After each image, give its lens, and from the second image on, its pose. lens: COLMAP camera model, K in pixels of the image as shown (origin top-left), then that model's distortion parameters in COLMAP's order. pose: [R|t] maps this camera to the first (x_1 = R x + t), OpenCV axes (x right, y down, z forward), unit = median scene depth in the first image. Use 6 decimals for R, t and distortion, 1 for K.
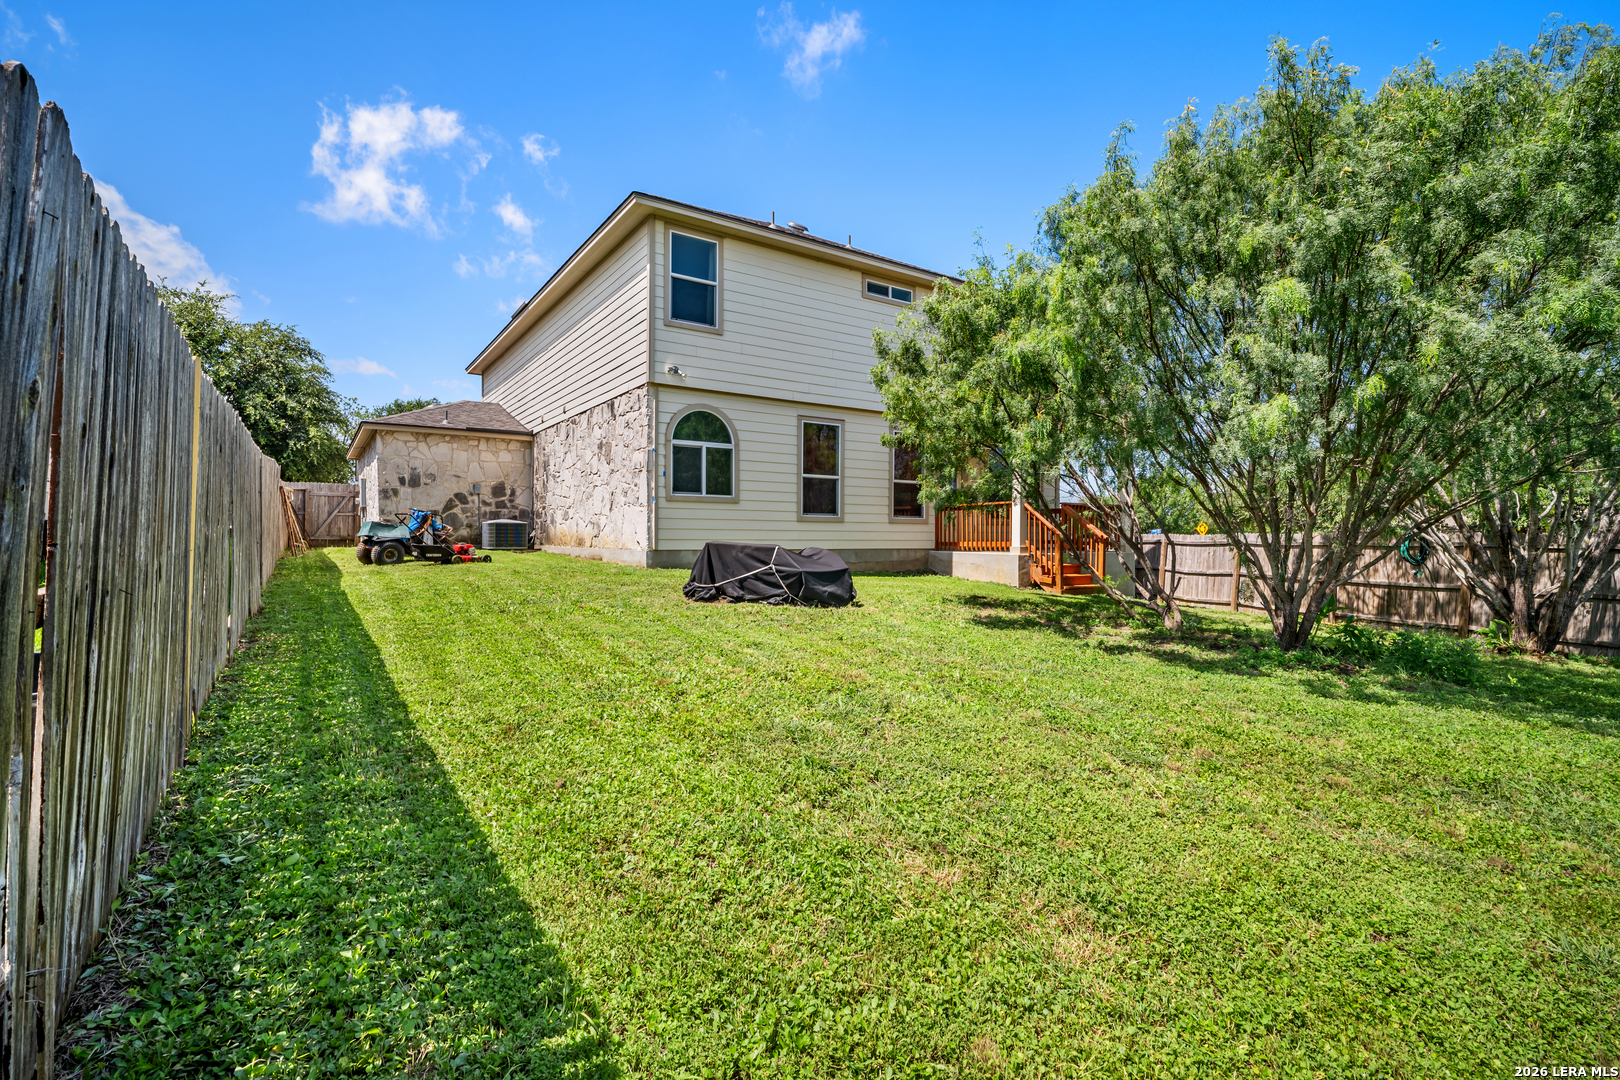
lens RADIAL K [[765.0, 0, 828.5], [0, 765.0, 519.2], [0, 0, 1]] dist [-0.002744, -0.001490]
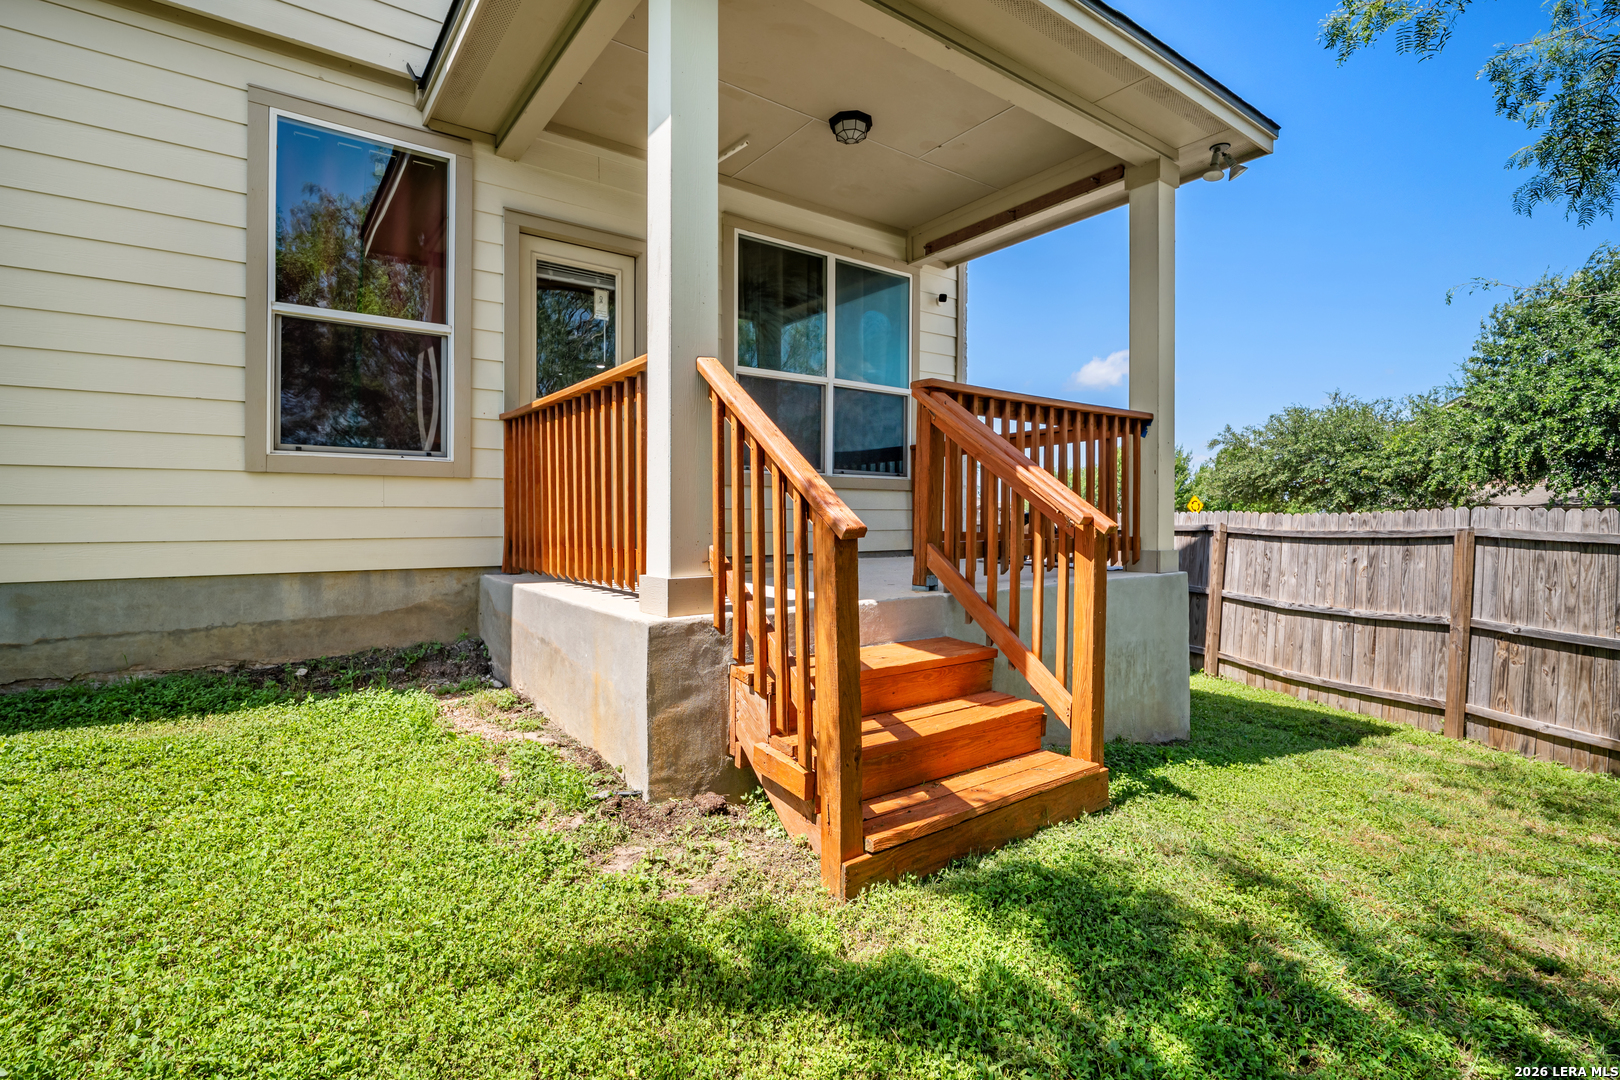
lens RADIAL K [[765.0, 0, 828.5], [0, 765.0, 519.2], [0, 0, 1]] dist [-0.002744, -0.001490]
pose [[0.999056, -0.005404, 0.043101, 0.273873], [0.004319, 0.999672, 0.025236, 0.015967], [-0.043223, -0.025026, 0.998752, 0.783440]]
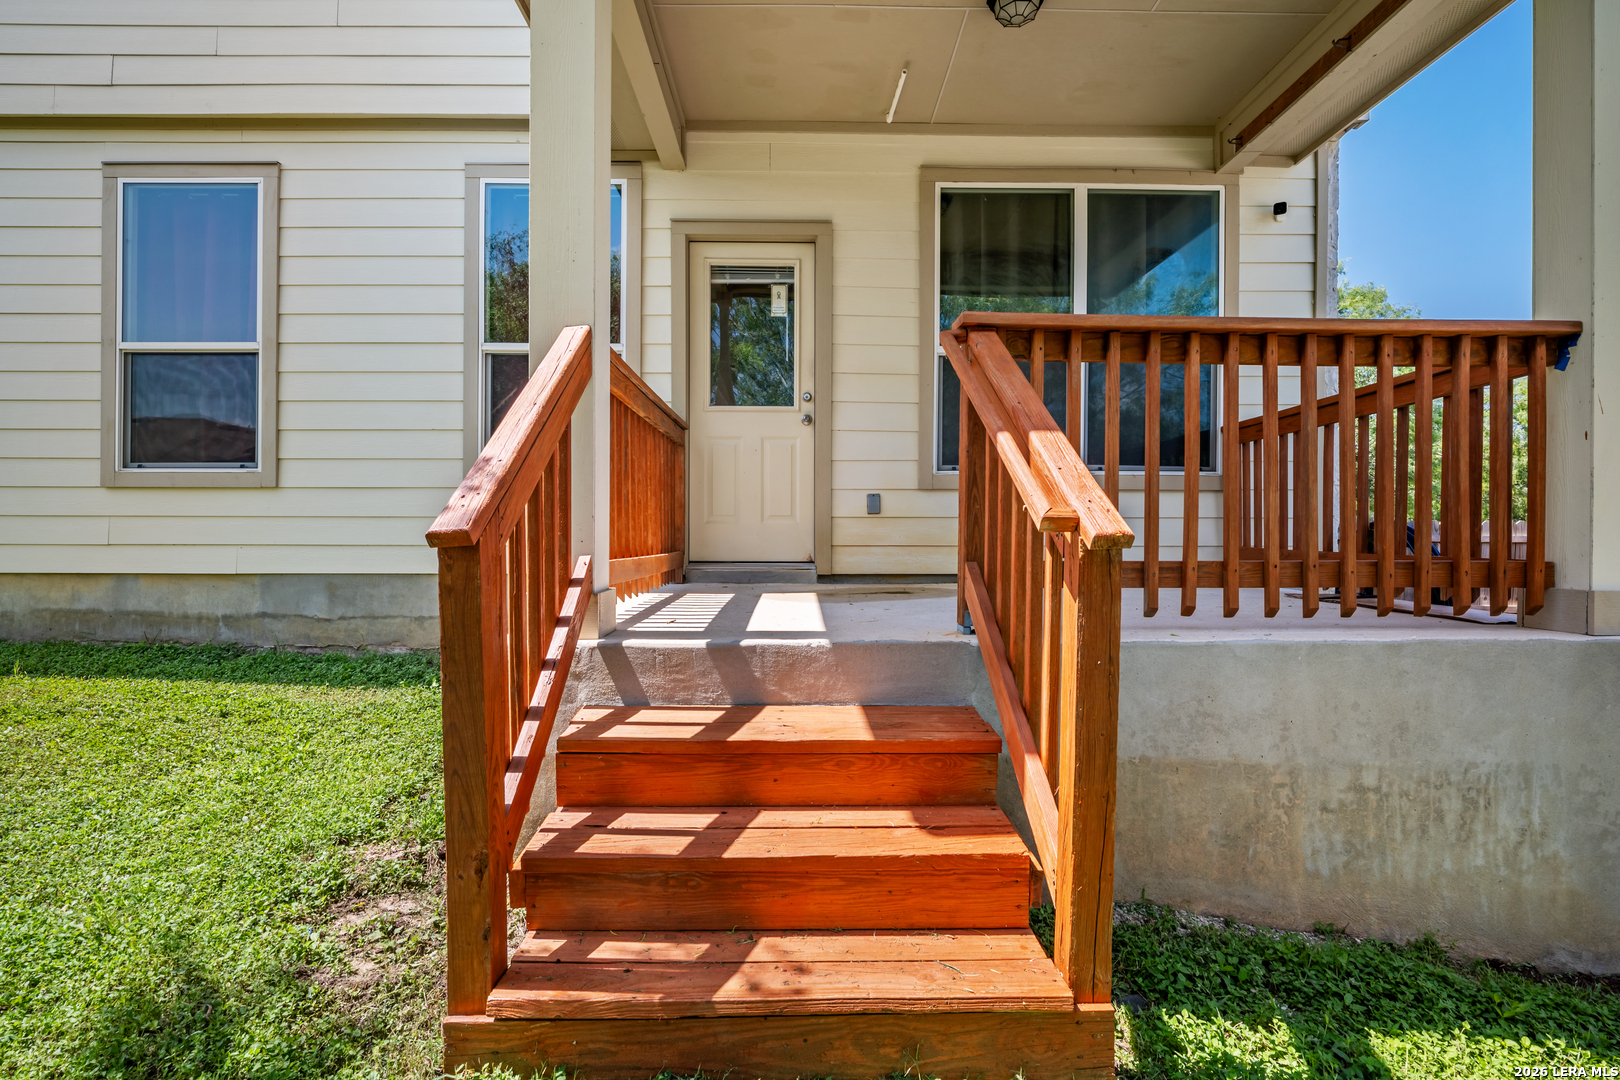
lens RADIAL K [[759.8, 0, 810.0], [0, 759.8, 540.0], [0, 0, 1]] dist [-0.002109, -0.000868]
pose [[0.830638, 0.002763, -0.556807, 0.386745], [0.014406, 0.999546, 0.026450, 0.020799], [0.556627, -0.029992, 0.830221, 0.880505]]
